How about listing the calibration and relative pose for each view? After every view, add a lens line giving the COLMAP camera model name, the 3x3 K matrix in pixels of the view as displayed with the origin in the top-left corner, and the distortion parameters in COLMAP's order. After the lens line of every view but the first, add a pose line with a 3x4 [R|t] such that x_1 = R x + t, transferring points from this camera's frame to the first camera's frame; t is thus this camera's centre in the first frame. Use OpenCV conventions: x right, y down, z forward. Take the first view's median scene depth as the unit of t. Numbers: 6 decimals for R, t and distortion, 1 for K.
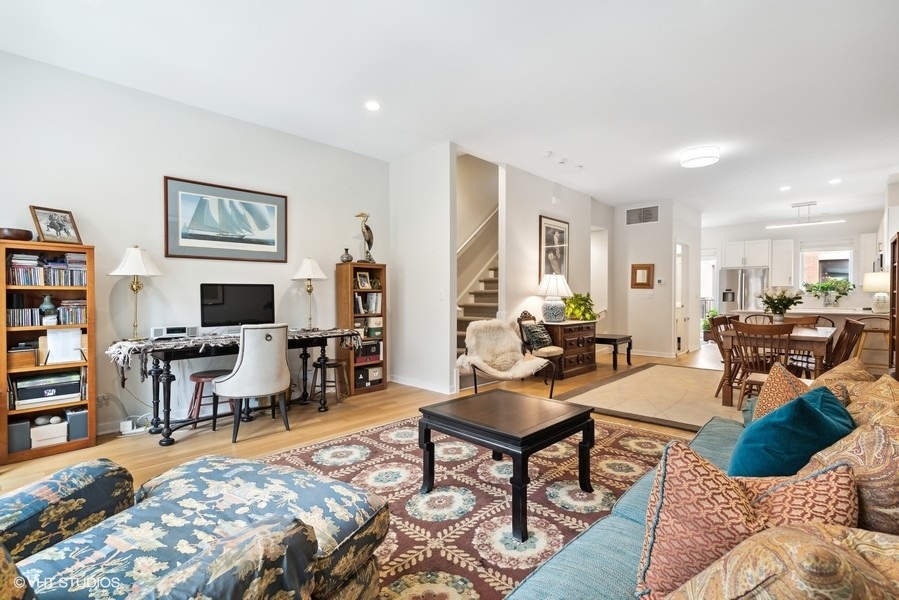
lens RADIAL K [[416.0, 0, 447.7], [0, 416.0, 297.4], [0, 0, 1]] dist [-0.004544, -0.000568]
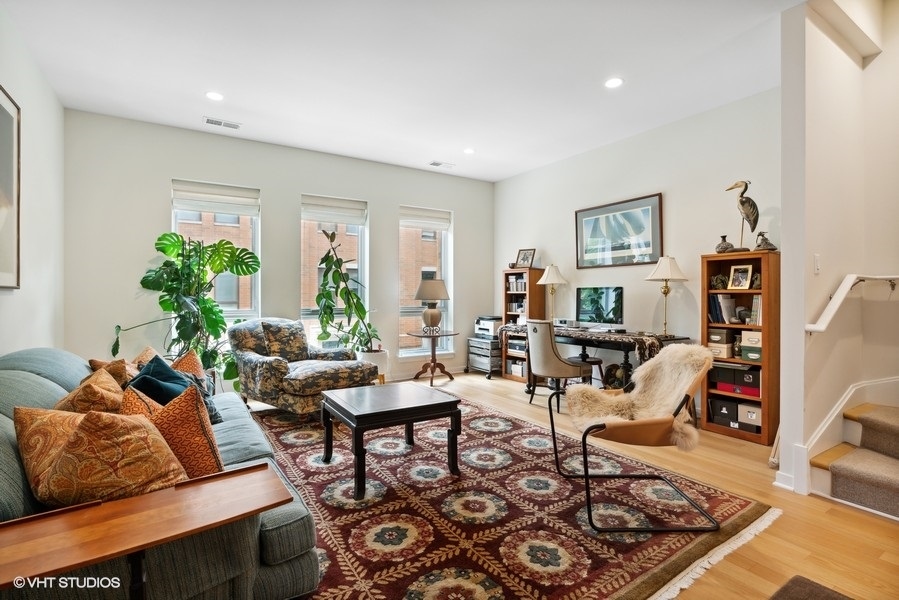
lens RADIAL K [[429.7, 0, 449.6], [0, 429.7, 290.5], [0, 0, 1]] dist [-0.000755, -0.000023]
pose [[-0.222171, -0.003853, -0.975000, 0.722352], [-0.001986, 0.999992, -0.003499, -0.017312], [0.975006, 0.001159, -0.222177, 0.802454]]
